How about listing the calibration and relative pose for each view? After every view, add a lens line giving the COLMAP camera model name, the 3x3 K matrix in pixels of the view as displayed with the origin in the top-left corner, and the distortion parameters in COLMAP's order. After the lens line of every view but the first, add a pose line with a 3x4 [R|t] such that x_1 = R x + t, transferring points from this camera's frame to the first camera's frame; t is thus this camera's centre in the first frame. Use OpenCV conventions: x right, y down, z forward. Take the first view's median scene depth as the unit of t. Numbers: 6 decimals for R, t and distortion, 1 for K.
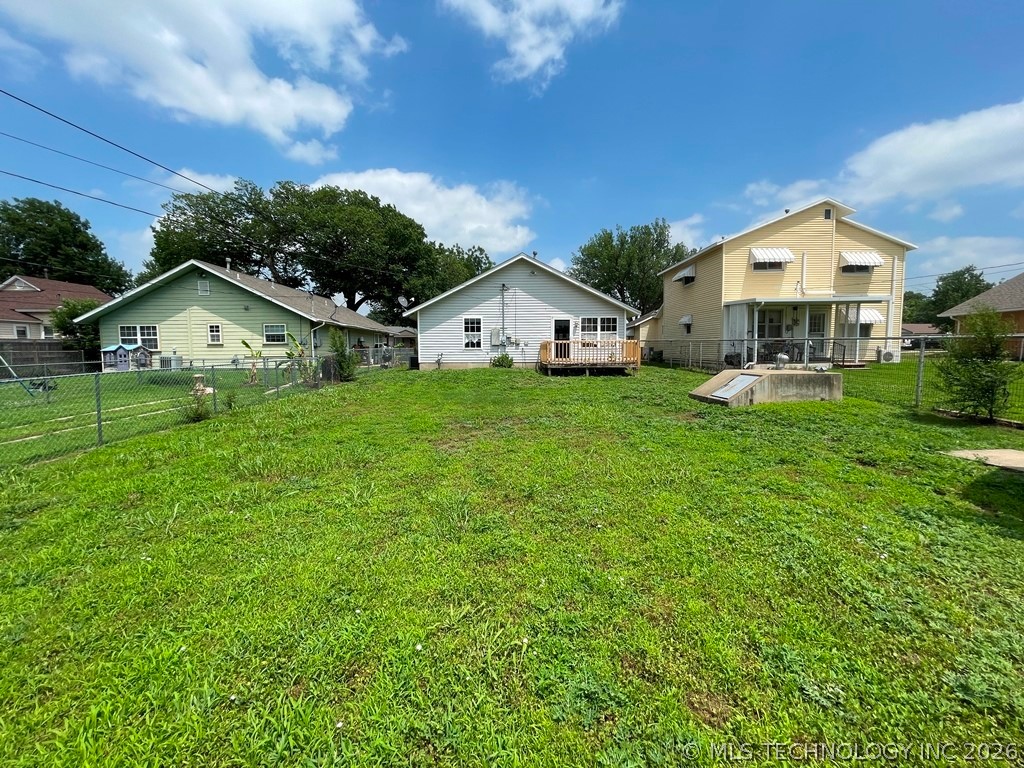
lens RADIAL K [[413.8, 0, 510.7], [0, 413.8, 382.9], [0, 0, 1]] dist [-0.003415, 0.000338]
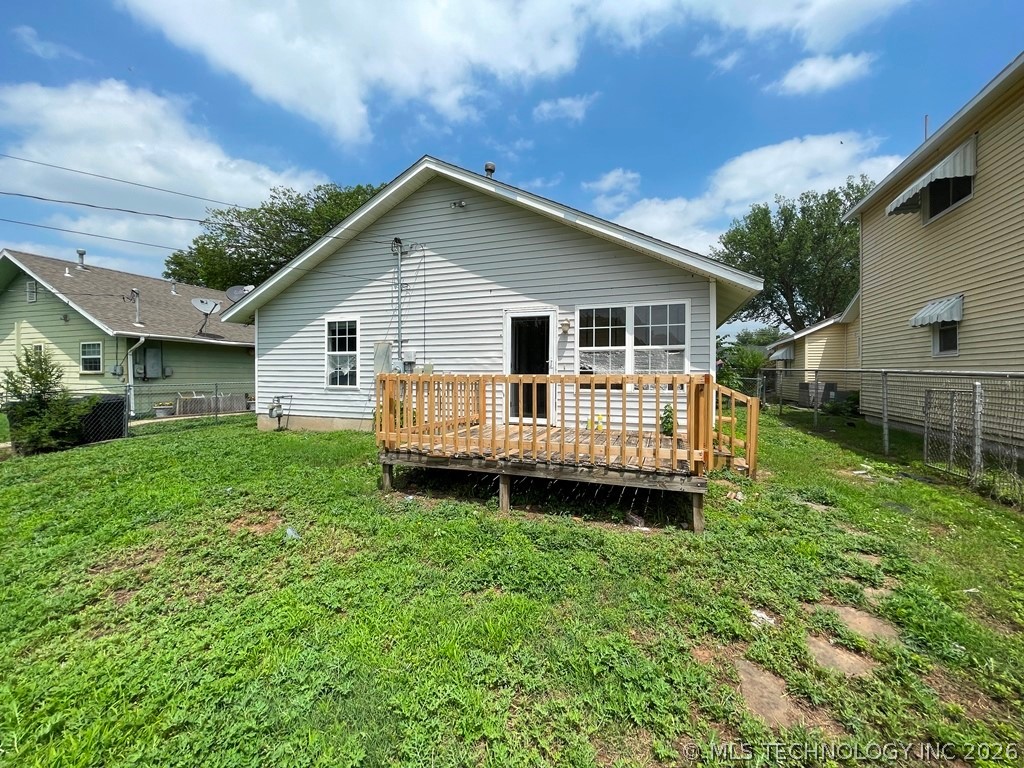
lens RADIAL K [[413.8, 0, 510.7], [0, 413.8, 382.9], [0, 0, 1]] dist [-0.003415, 0.000338]
pose [[0.936316, 0.016785, -0.350757, 0.242666], [-0.037644, 0.997899, -0.052735, -0.070807], [0.349134, 0.062580, 0.934981, 0.639320]]
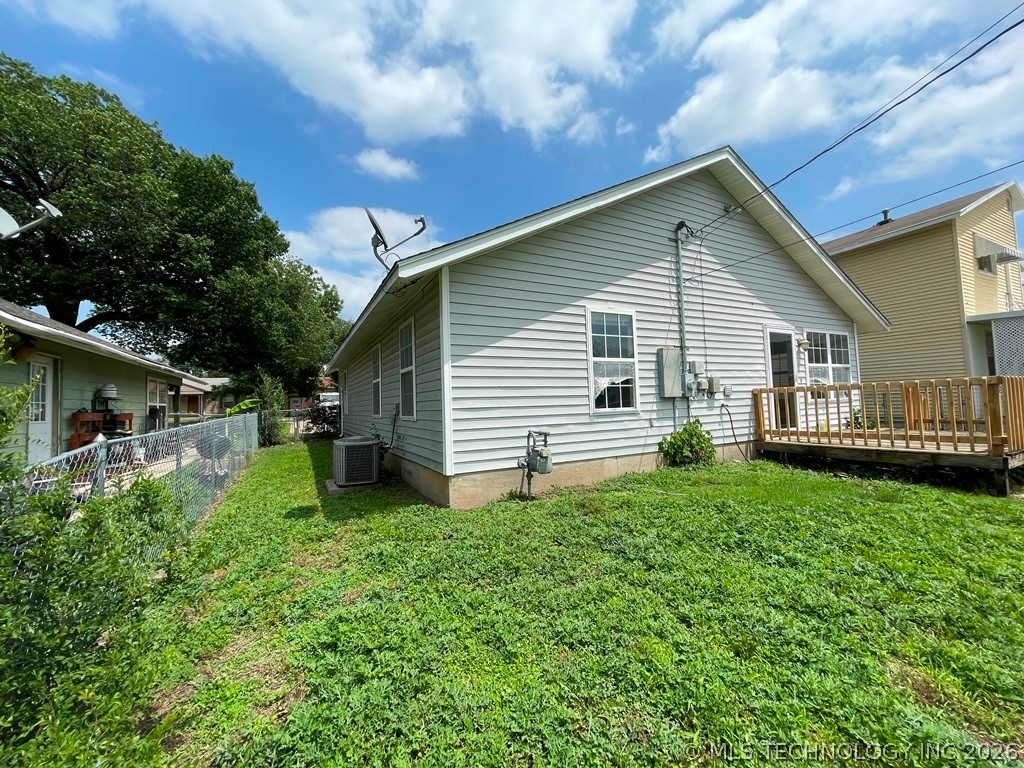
lens RADIAL K [[413.8, 0, 510.7], [0, 413.8, 382.9], [0, 0, 1]] dist [-0.003415, 0.000338]
pose [[0.890638, -0.001004, 0.454711, -0.300280], [0.061377, 0.991111, -0.118030, -0.072096], [-0.450551, 0.133030, 0.882784, 0.763273]]
